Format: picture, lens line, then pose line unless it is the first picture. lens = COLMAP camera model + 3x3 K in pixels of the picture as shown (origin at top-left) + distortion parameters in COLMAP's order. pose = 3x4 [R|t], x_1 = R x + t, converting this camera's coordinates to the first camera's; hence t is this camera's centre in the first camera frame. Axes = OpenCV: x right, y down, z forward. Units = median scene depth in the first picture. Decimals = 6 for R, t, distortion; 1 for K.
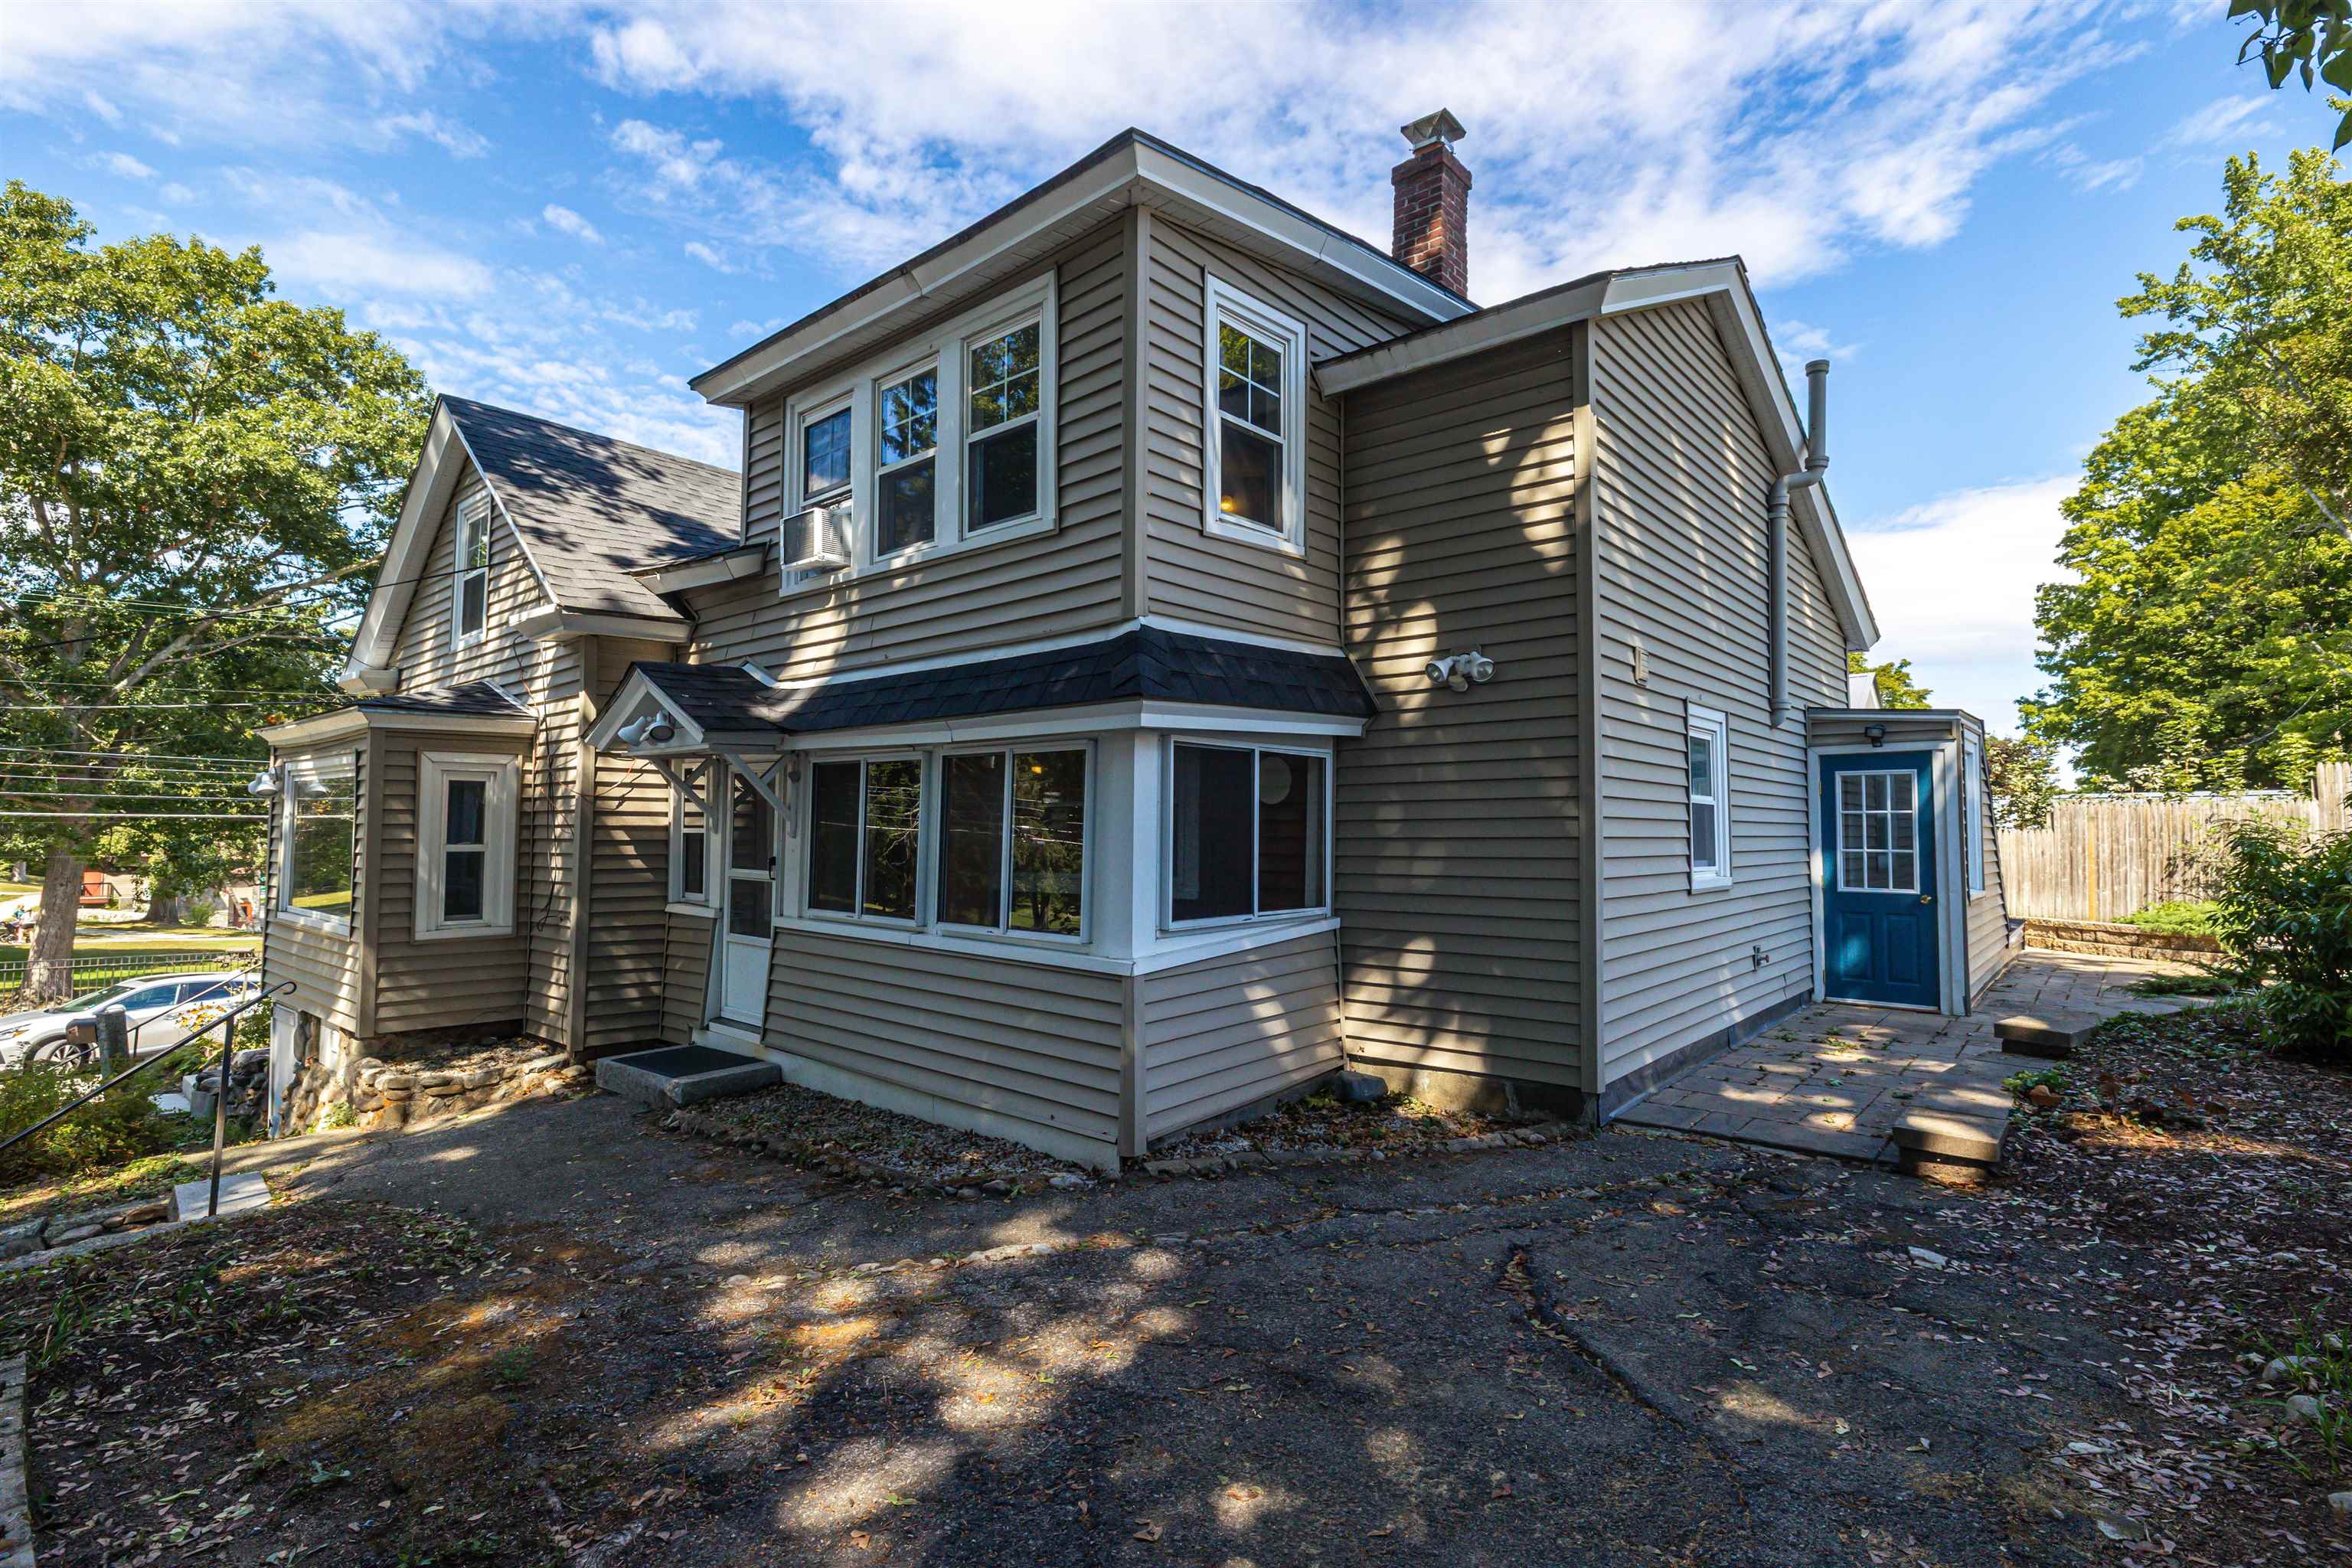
lens RADIAL K [[1140.8, 0, 1172.8], [0, 1140.8, 775.4], [0, 0, 1]] dist [-0.005854, 0.002624]
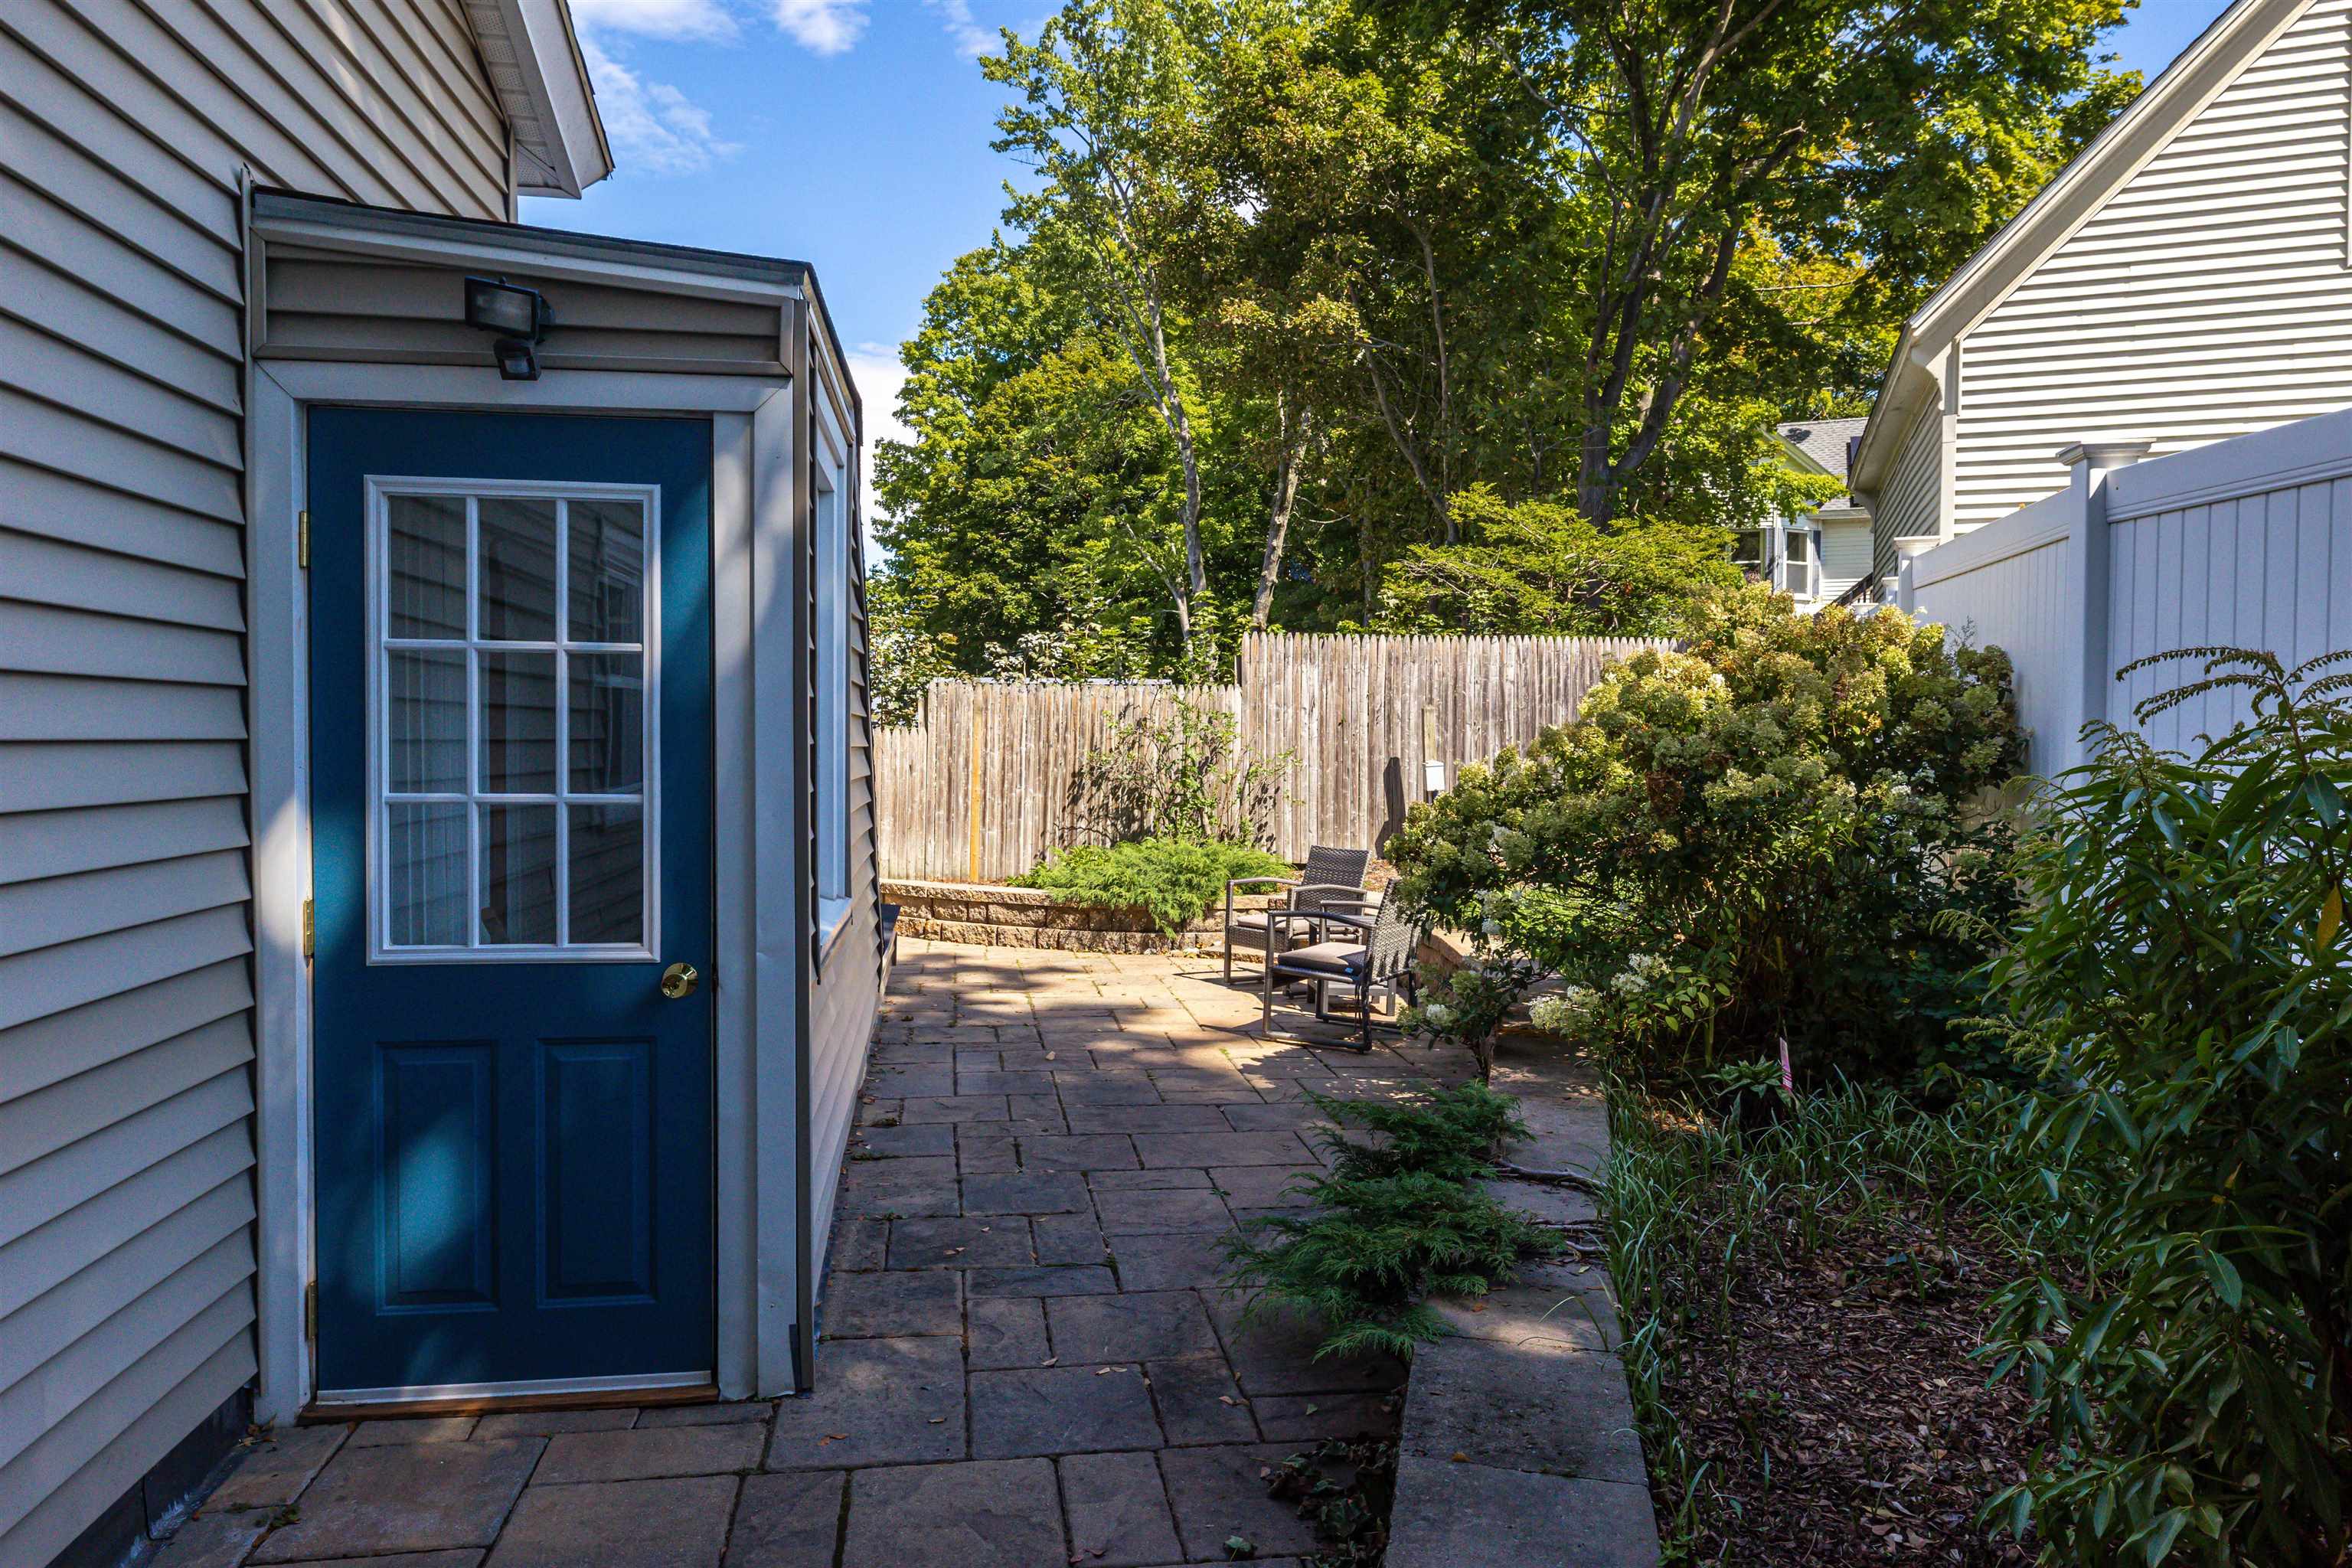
lens RADIAL K [[1435.0, 0, 1172.5], [0, 1435.0, 775.1], [0, 0, 1]] dist [-0.001299, -0.001677]
pose [[0.648330, -0.018333, 0.761139, 0.109059], [-0.043163, 0.997217, 0.060785, 0.008008], [-0.760135, -0.072262, 0.645734, 0.158488]]
